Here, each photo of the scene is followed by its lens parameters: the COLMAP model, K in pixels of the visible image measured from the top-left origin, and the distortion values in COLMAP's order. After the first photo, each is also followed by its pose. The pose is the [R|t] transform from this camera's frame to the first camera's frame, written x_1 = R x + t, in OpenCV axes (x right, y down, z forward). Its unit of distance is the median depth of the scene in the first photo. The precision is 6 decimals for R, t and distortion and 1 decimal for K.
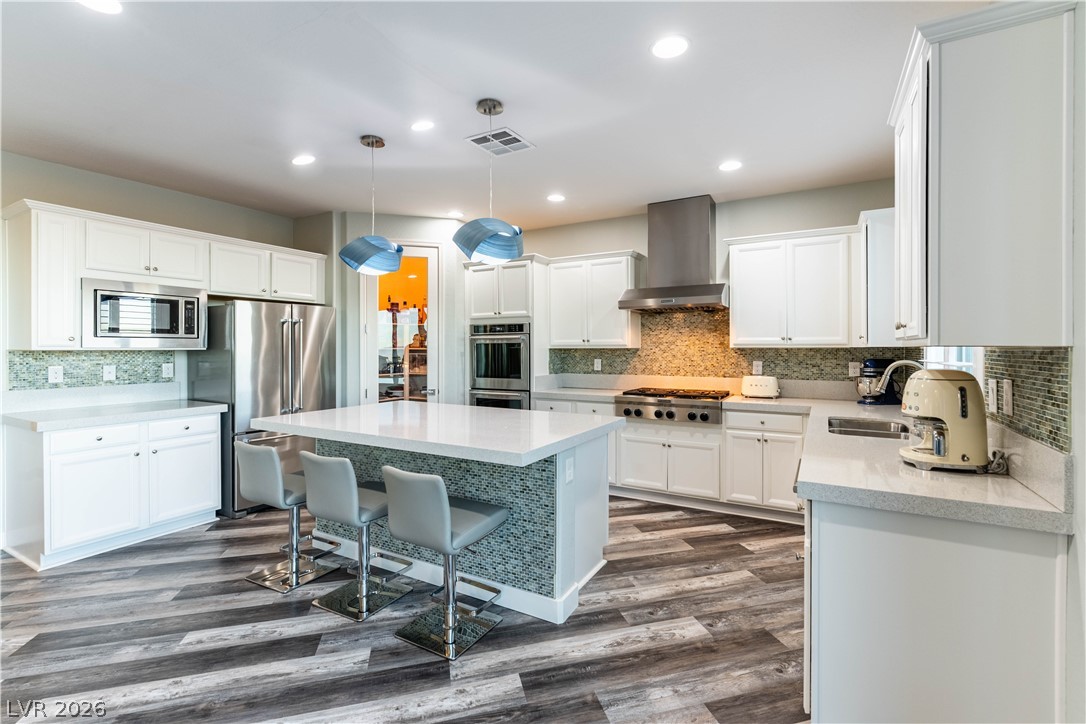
lens RADIAL K [[473.3, 0, 548.1], [0, 473.3, 354.3], [0, 0, 1]] dist [-0.001136, -0.000111]
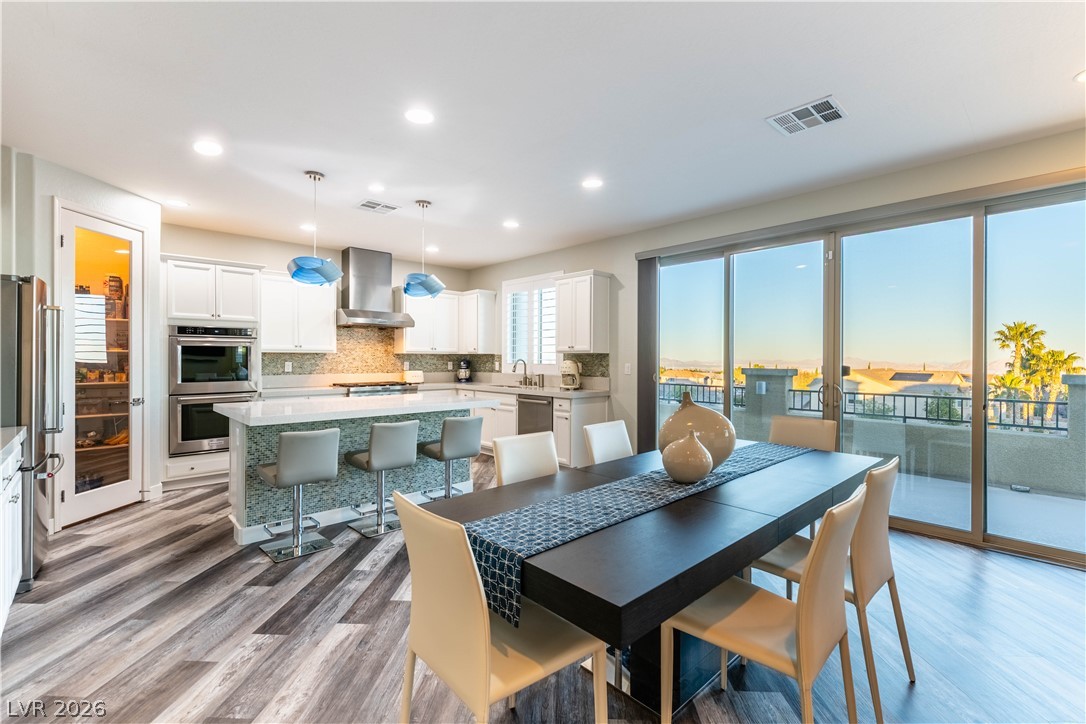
lens RADIAL K [[473.3, 0, 548.1], [0, 473.3, 354.3], [0, 0, 1]] dist [-0.001136, -0.000111]
pose [[0.302898, 0.010109, 0.952969, -0.907112], [0.006805, 0.999895, -0.012770, 0.011904], [-0.952999, 0.010353, 0.302798, 0.049998]]
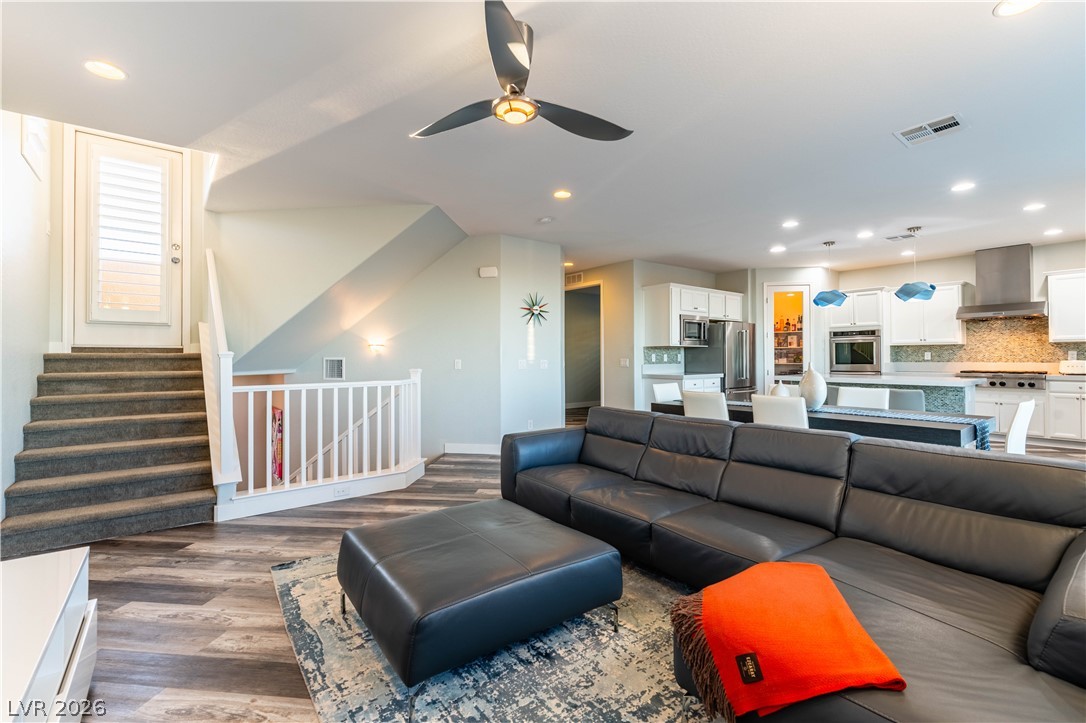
lens RADIAL K [[473.3, 0, 548.1], [0, 473.3, 353.8], [0, 0, 1]] dist [-0.001136, -0.000111]
pose [[0.928706, -0.006180, -0.370766, -0.517934], [0.000159, 0.999868, -0.016266, 0.044789], [0.370817, 0.015047, 0.928584, -0.955775]]
